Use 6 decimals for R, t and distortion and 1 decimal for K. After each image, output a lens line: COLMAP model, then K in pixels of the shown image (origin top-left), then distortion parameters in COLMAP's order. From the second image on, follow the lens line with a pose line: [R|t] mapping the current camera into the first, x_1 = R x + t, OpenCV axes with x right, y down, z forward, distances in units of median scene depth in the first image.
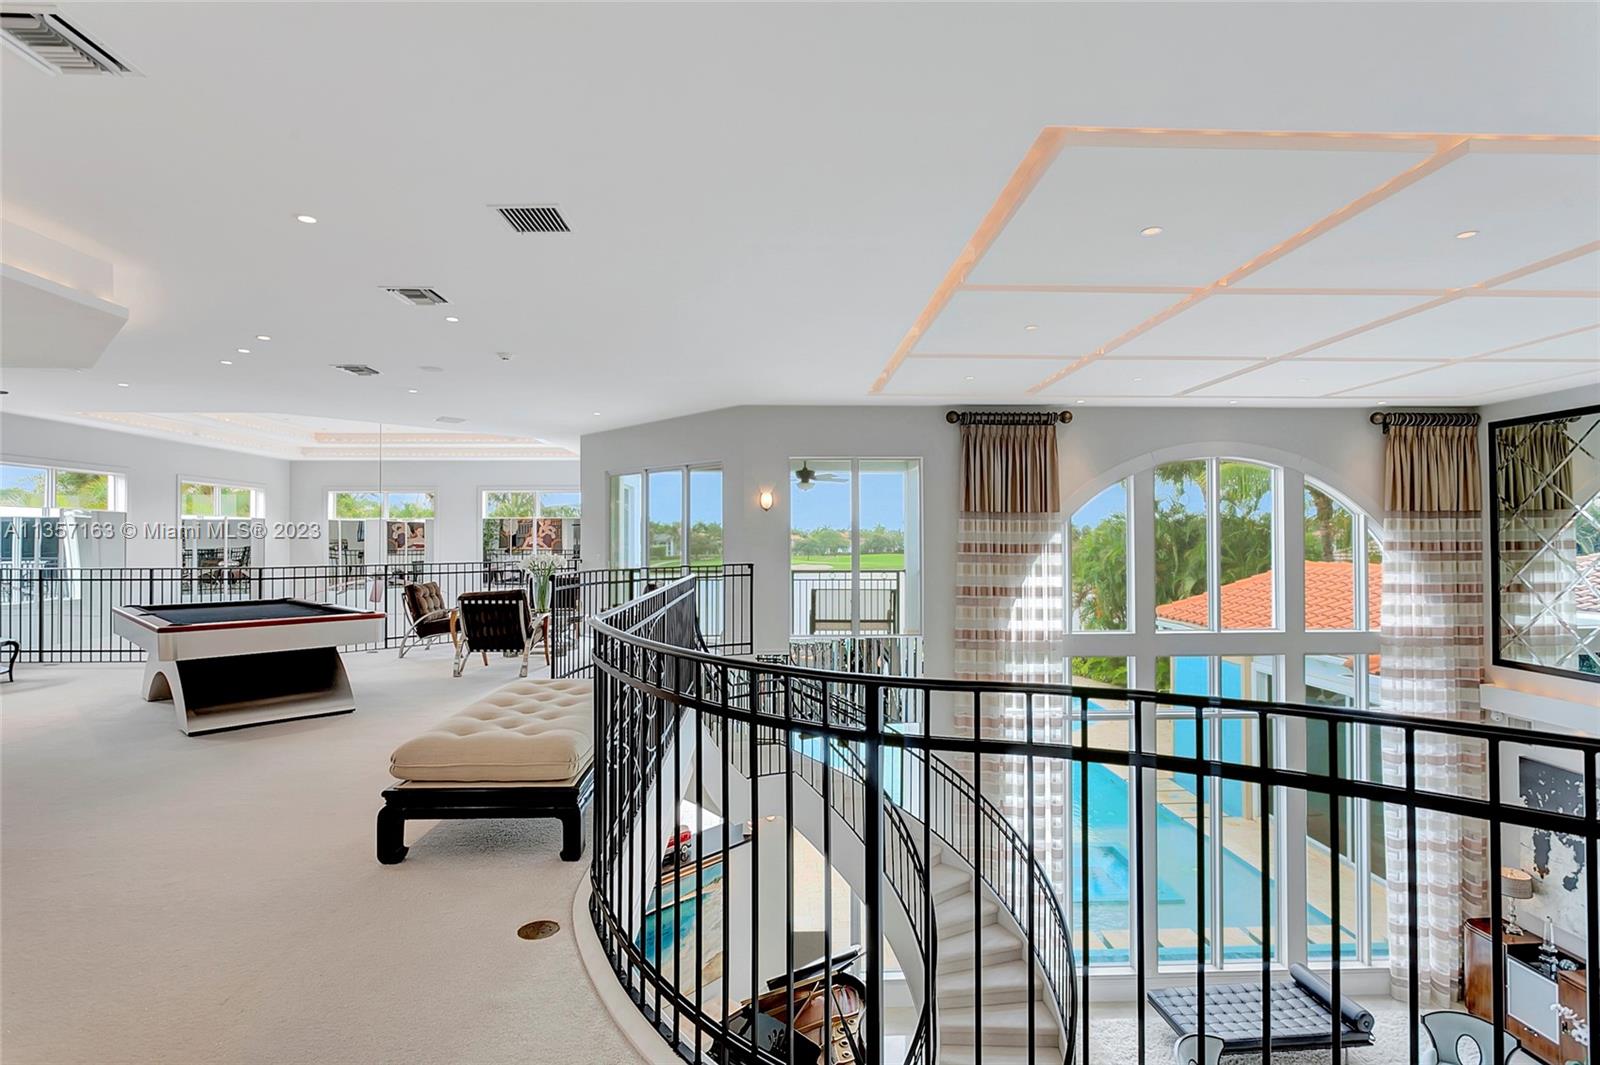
lens RADIAL K [[777.7, 0, 798.0], [0, 777.7, 535.9], [0, 0, 1]] dist [-0.011320, 0.008352]
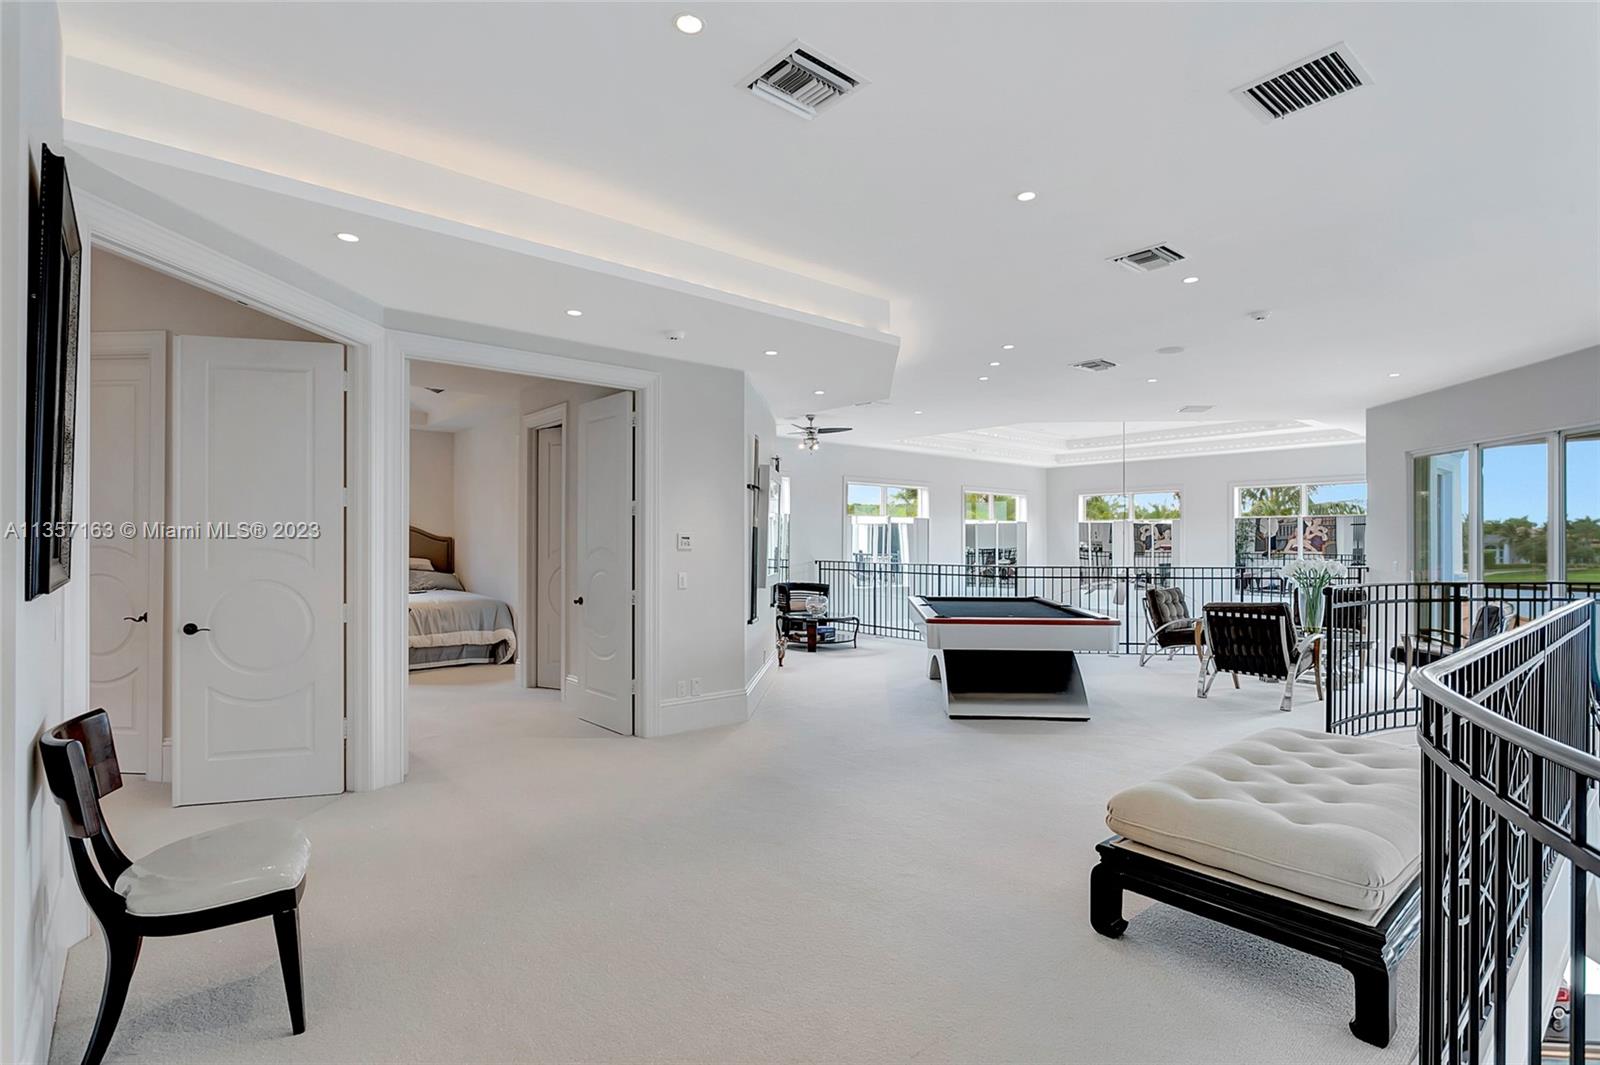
lens RADIAL K [[777.7, 0, 798.0], [0, 777.7, 535.9], [0, 0, 1]] dist [-0.011320, 0.008352]
pose [[0.620865, -0.002874, -0.783912, -0.030338], [0.000687, 0.999995, -0.003123, 0.001013], [0.783917, 0.001400, 0.620864, 0.084769]]
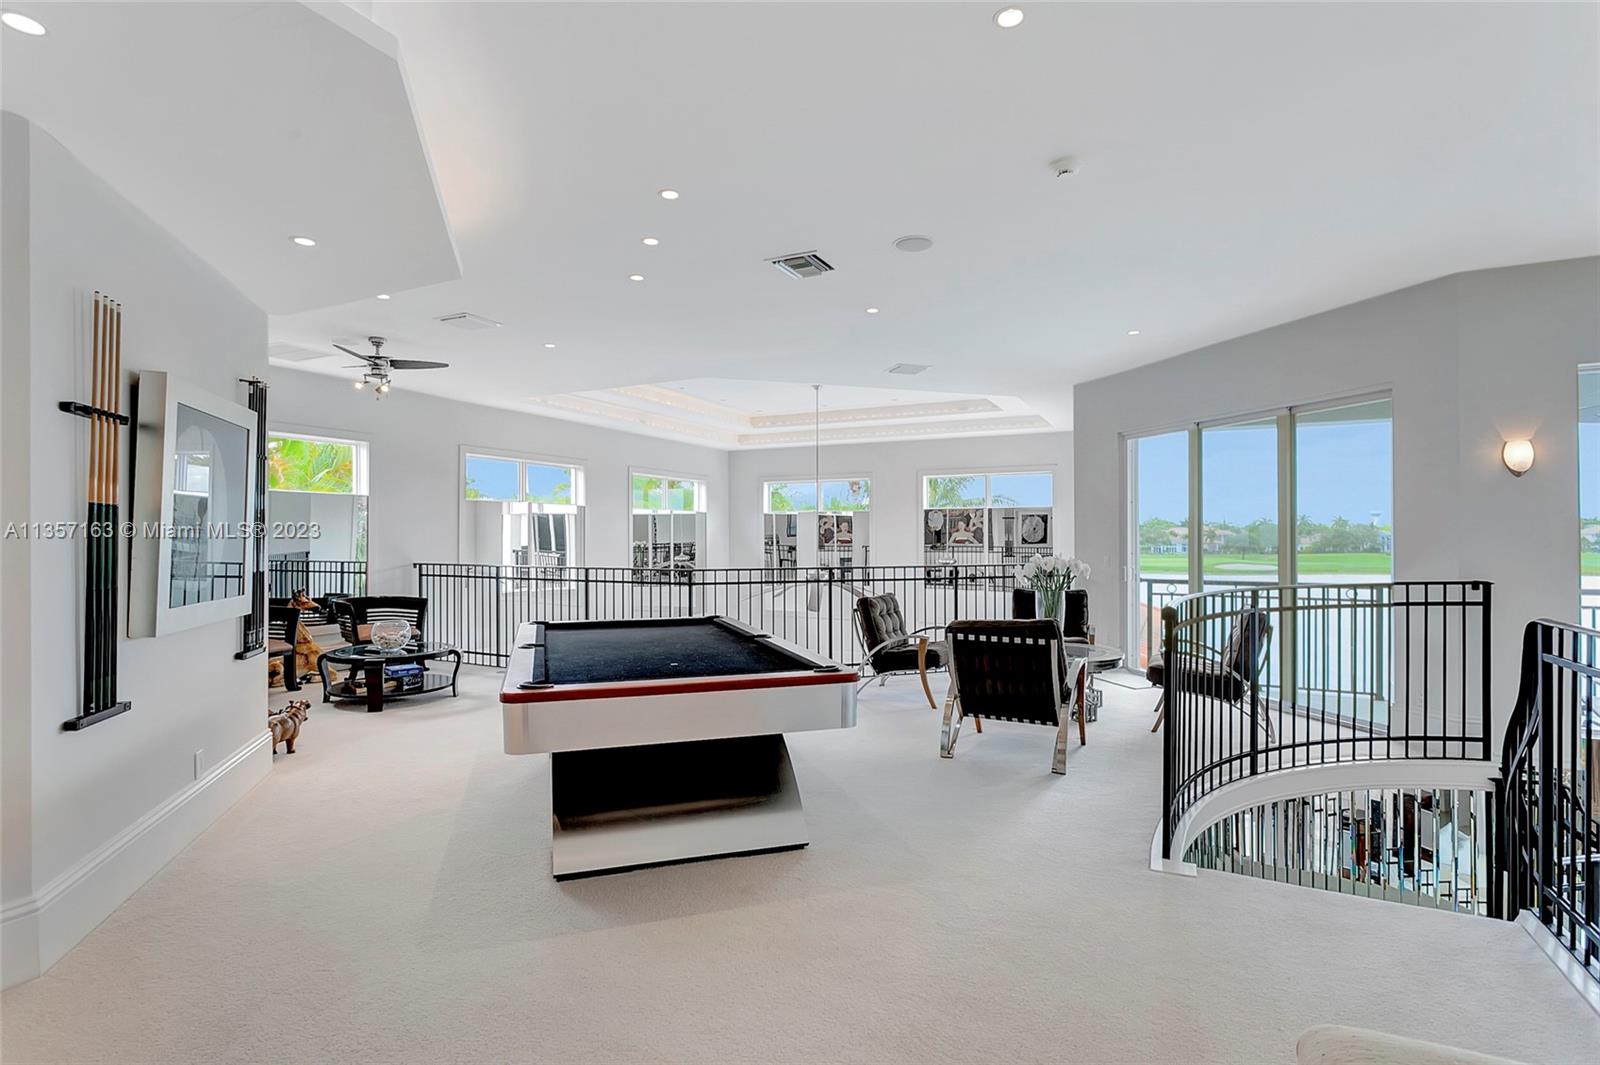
lens RADIAL K [[777.7, 0, 798.0], [0, 777.7, 535.9], [0, 0, 1]] dist [-0.011320, 0.008352]
pose [[0.877558, 0.000640, -0.479470, -0.214487], [0.002286, 0.999982, 0.005520, 0.002598], [0.479465, -0.005941, 0.877541, 0.352480]]
